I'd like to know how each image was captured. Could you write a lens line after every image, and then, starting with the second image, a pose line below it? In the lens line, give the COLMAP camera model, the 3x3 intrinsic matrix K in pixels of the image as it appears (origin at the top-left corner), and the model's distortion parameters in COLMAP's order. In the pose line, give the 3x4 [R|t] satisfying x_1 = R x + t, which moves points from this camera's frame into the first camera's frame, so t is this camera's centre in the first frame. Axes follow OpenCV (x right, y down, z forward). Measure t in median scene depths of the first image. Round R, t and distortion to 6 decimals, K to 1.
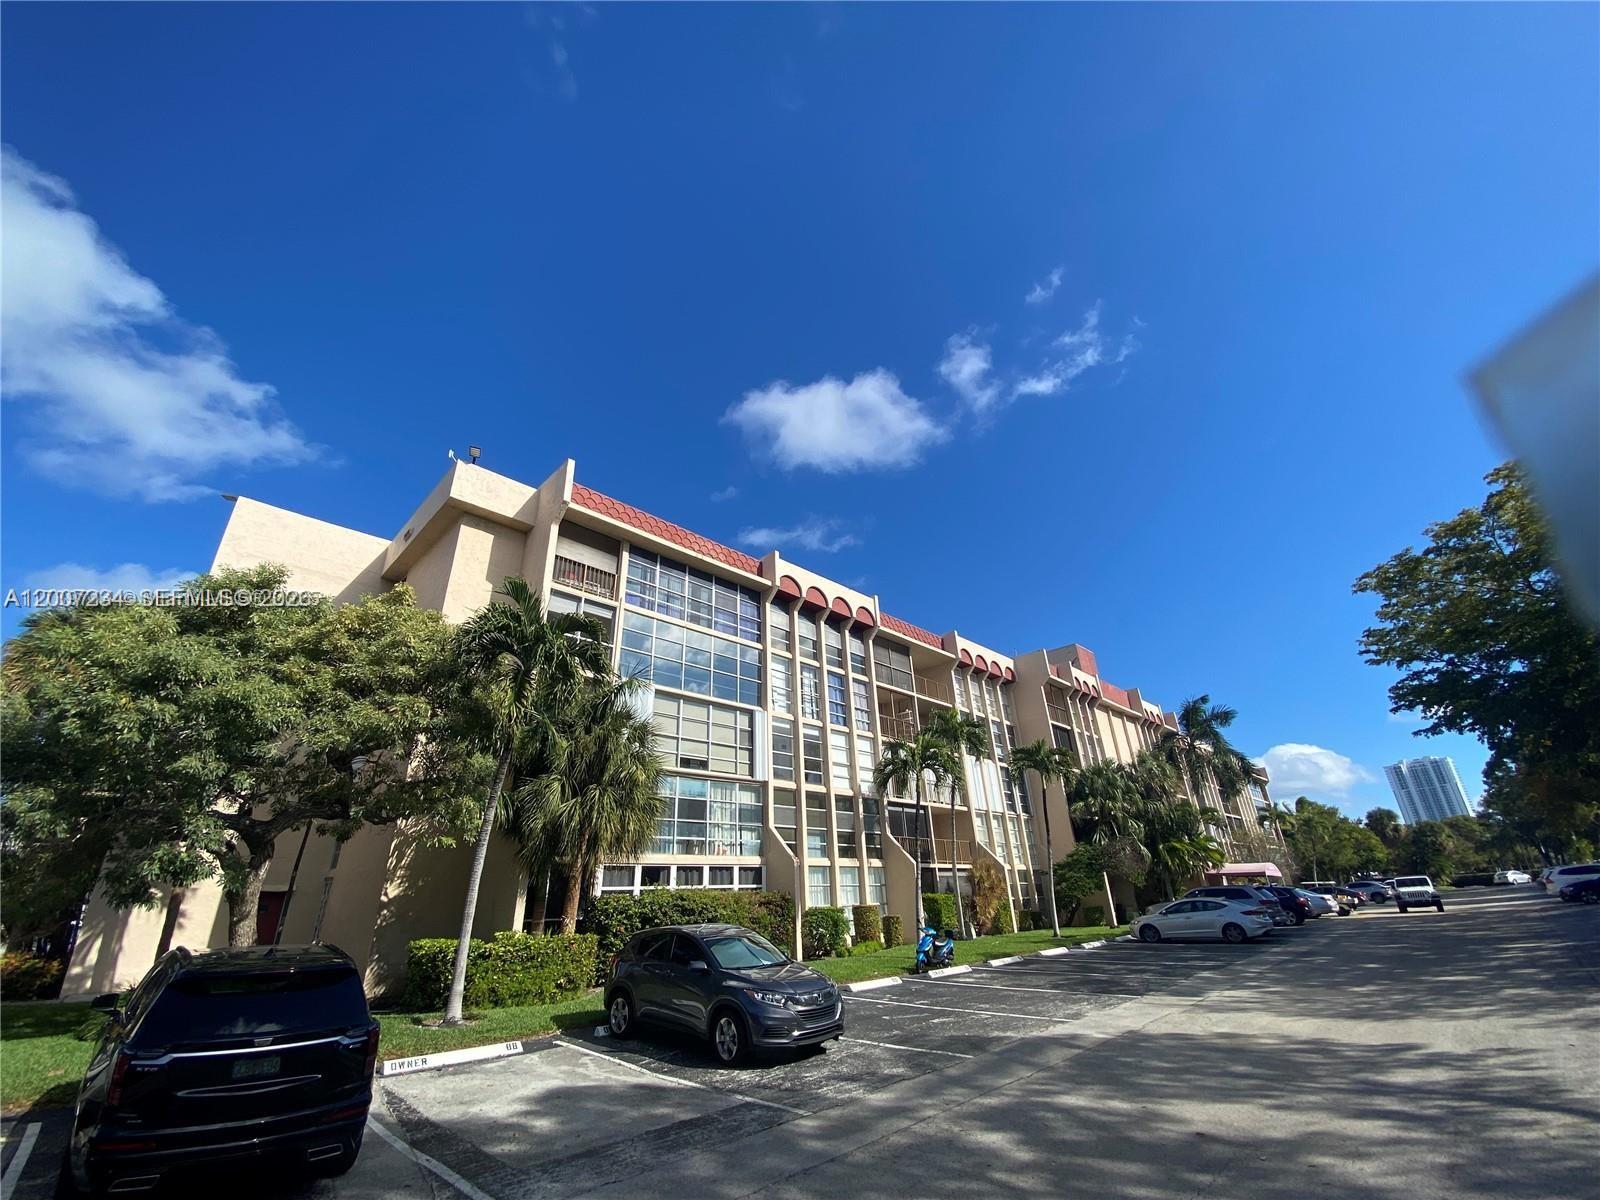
lens RADIAL K [[625.2, 0, 800.0], [0, 625.2, 600.0], [0, 0, 1]] dist [0.095279, 0.000023]
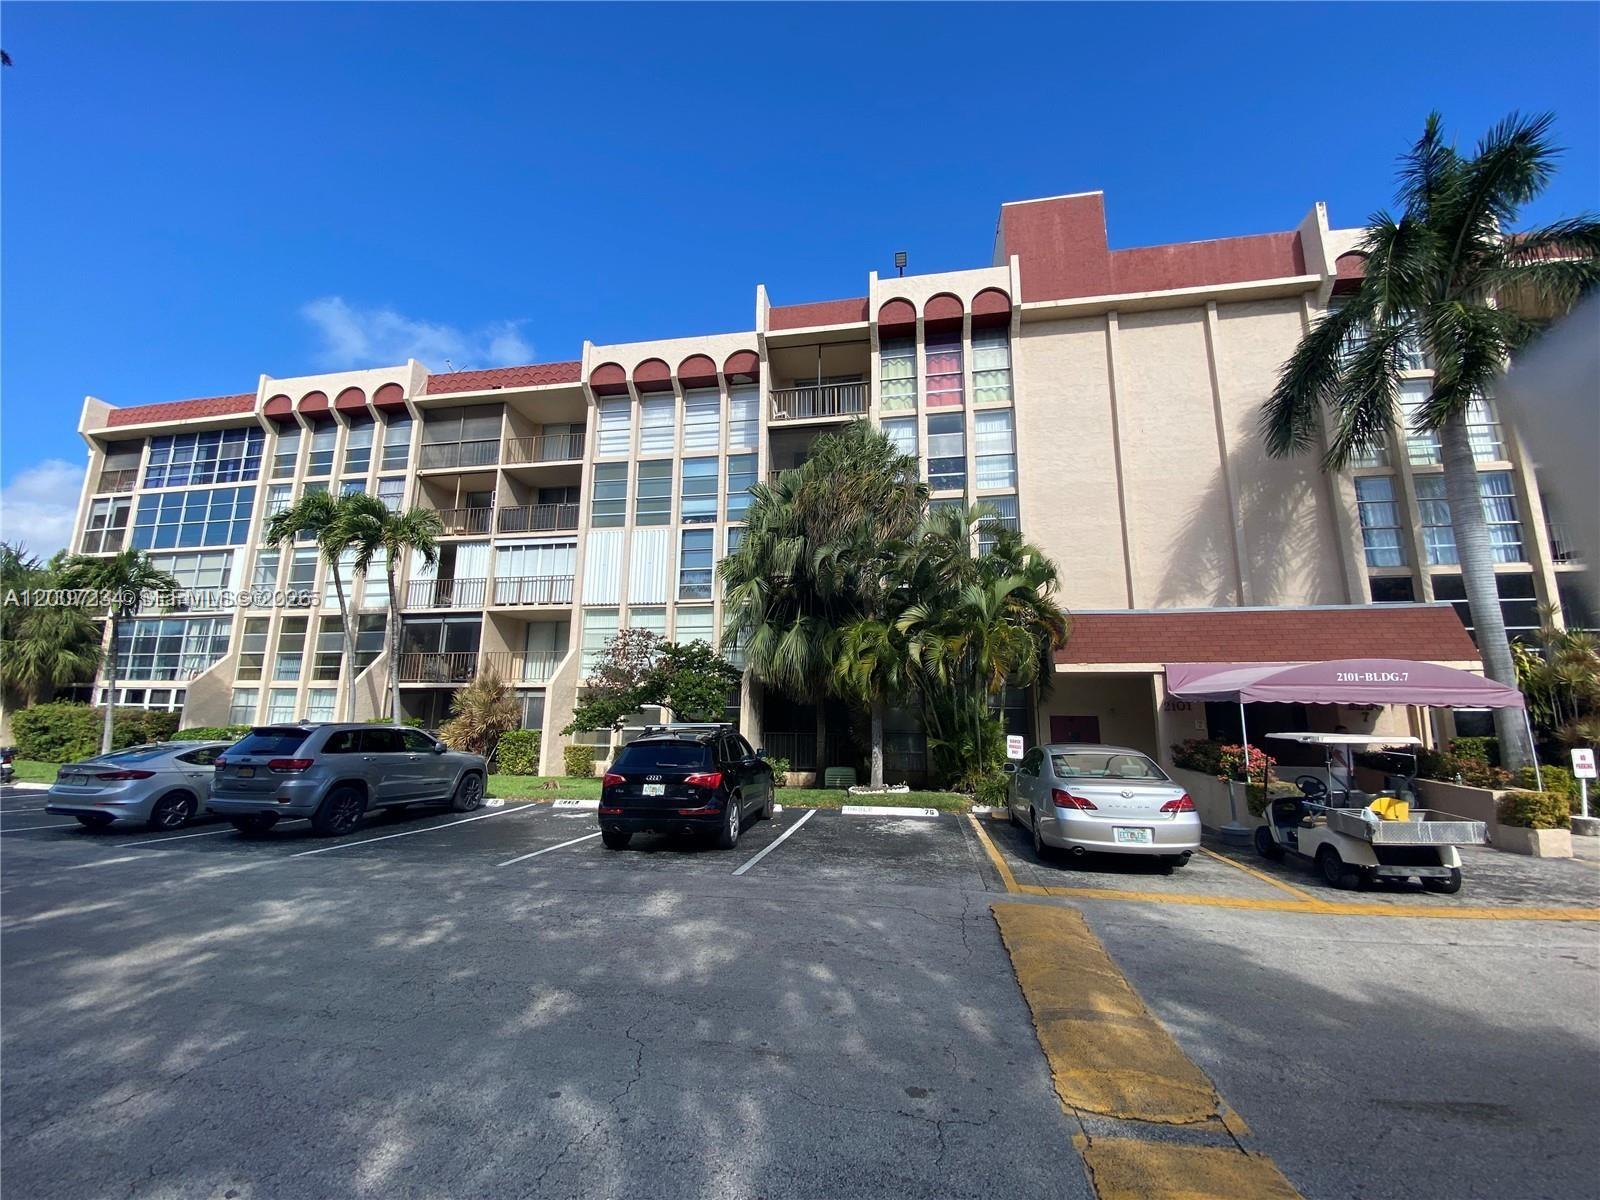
lens RADIAL K [[650.2, 0, 791.8], [0, 650.2, 591.3], [0, 0, 1]] dist [0.001357, -0.006094]
pose [[0.529348, -0.124301, -0.839249, 1.280486], [0.331294, 0.940957, 0.069596, 0.470988], [0.781047, -0.314879, 0.539274, 1.132104]]
